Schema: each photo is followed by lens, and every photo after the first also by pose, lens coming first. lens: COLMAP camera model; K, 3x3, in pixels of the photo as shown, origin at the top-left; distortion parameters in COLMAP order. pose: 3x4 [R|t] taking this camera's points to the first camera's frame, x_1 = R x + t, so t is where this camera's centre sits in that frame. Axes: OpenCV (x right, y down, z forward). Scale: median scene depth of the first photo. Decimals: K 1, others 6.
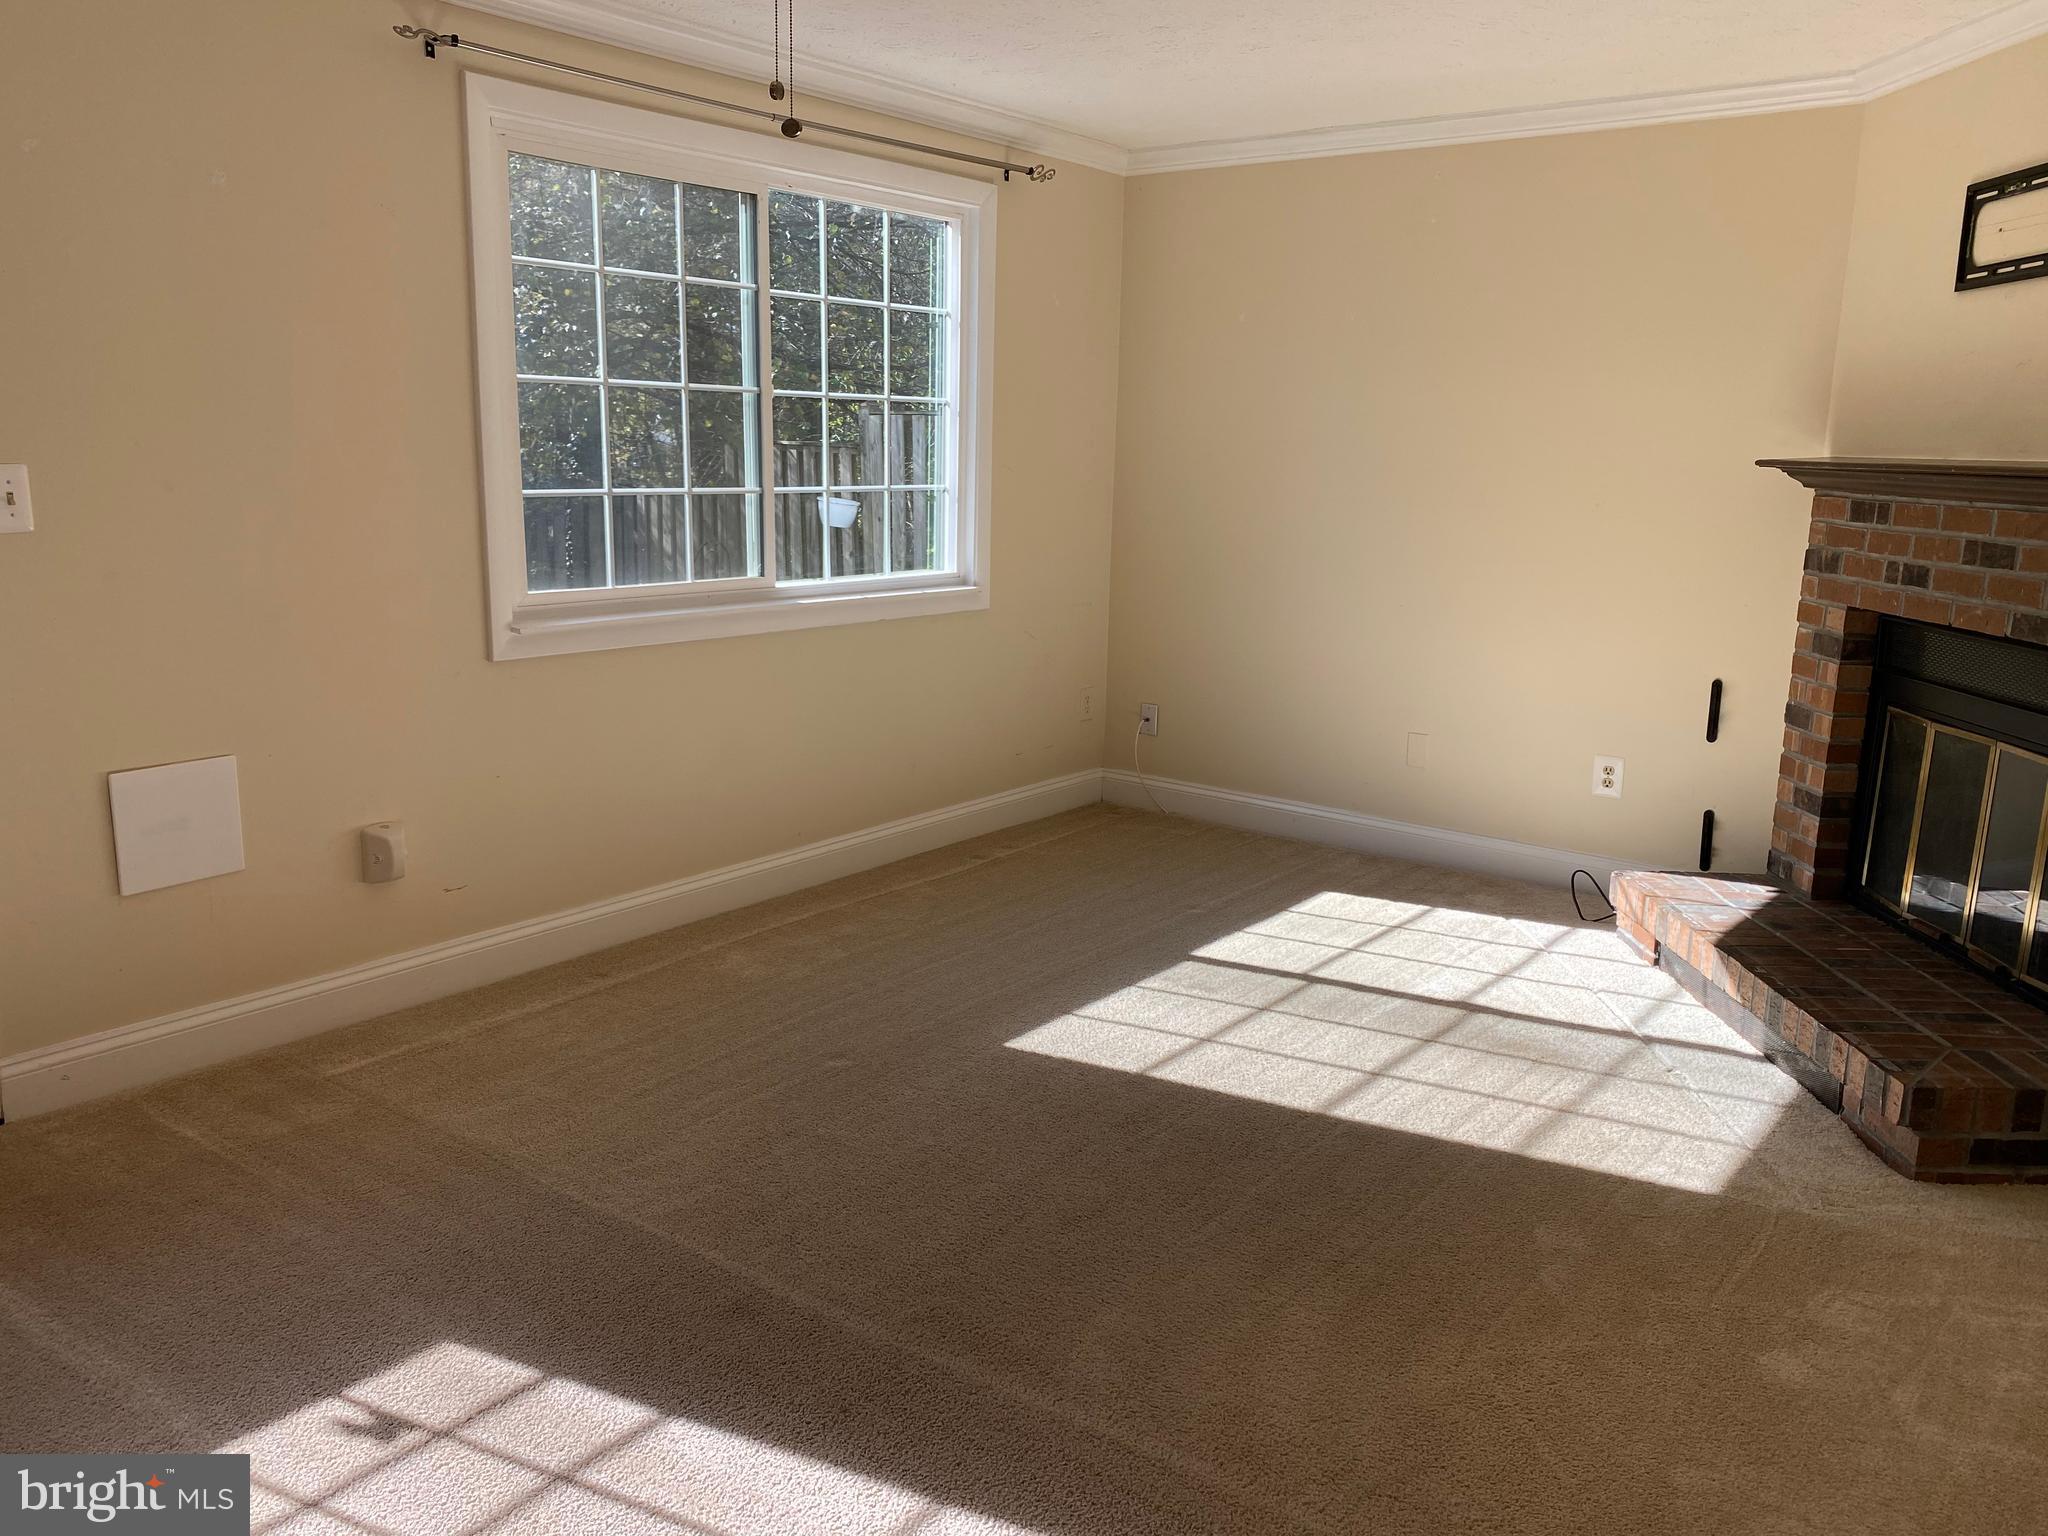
lens RADIAL K [[1563.7, 0, 1028.4], [0, 1563.7, 772.3], [0, 0, 1]] dist [0.059668, -0.071501]
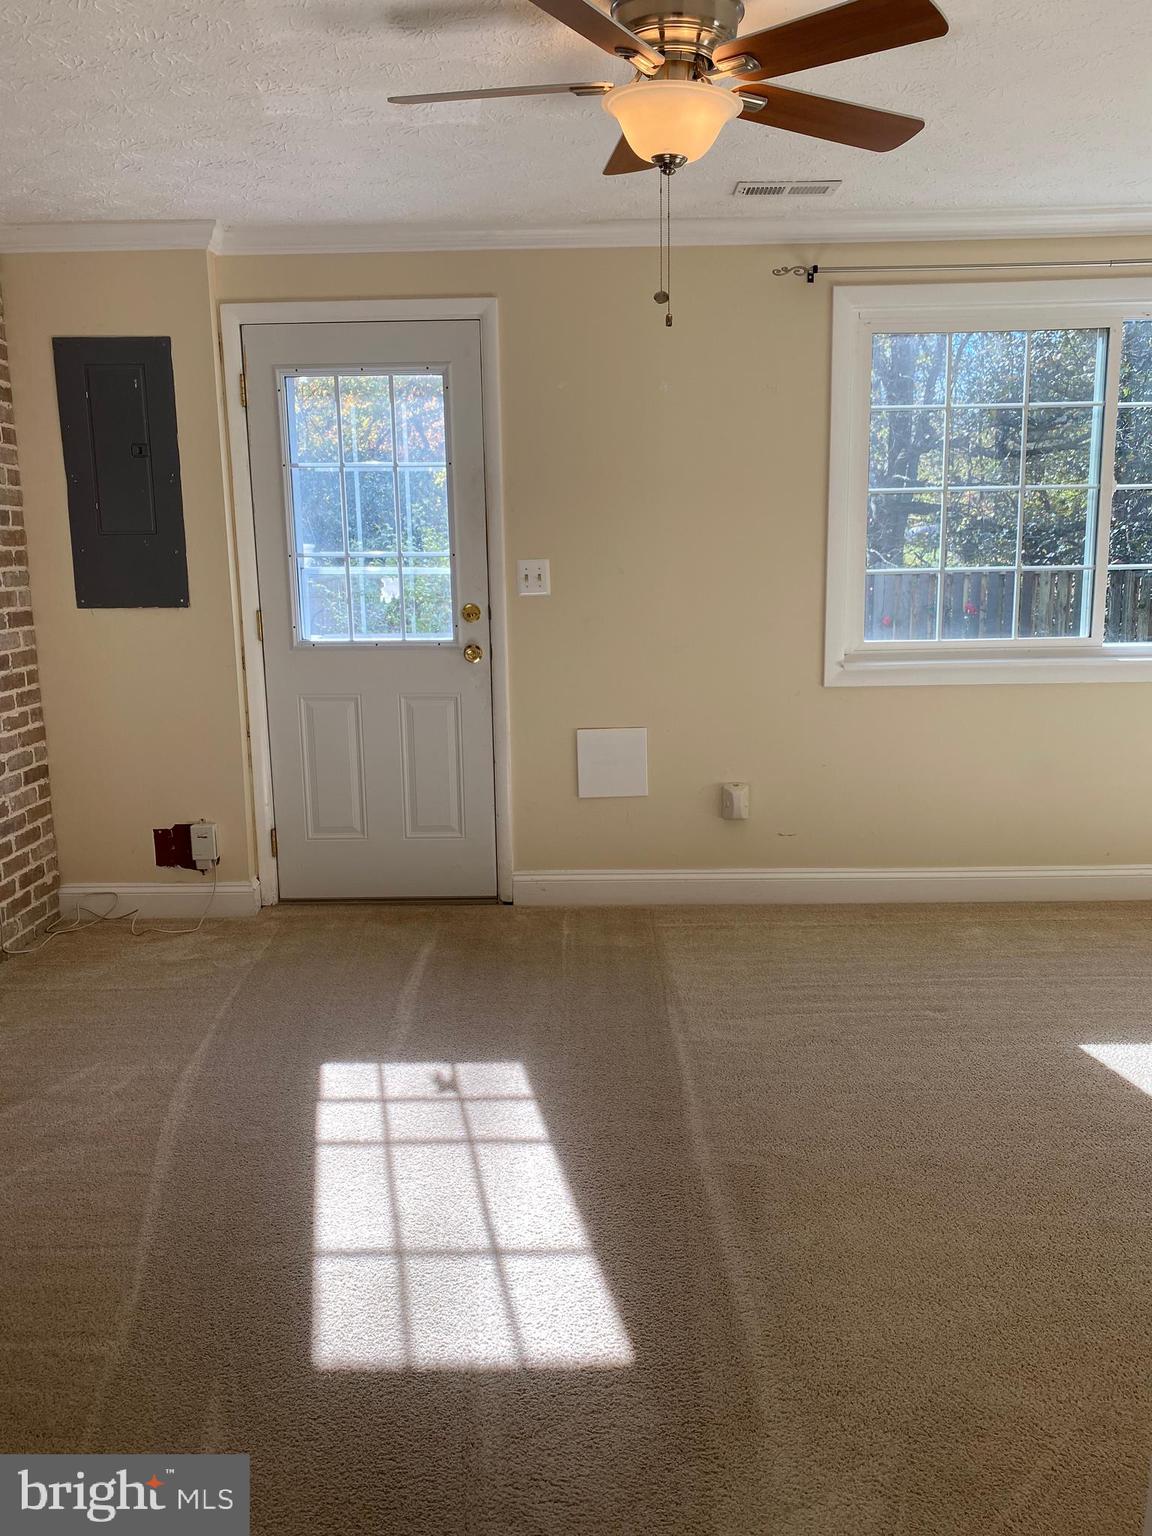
lens RADIAL K [[1172.7, 0, 581.1], [0, 1172.7, 780.3], [0, 0, 1]] dist [0.059668, -0.071501]
pose [[0.596823, 0.134348, -0.791045, 0.402577], [-0.138965, 0.988291, 0.063002, -0.021595], [0.790248, 0.072326, 0.608504, 0.156443]]
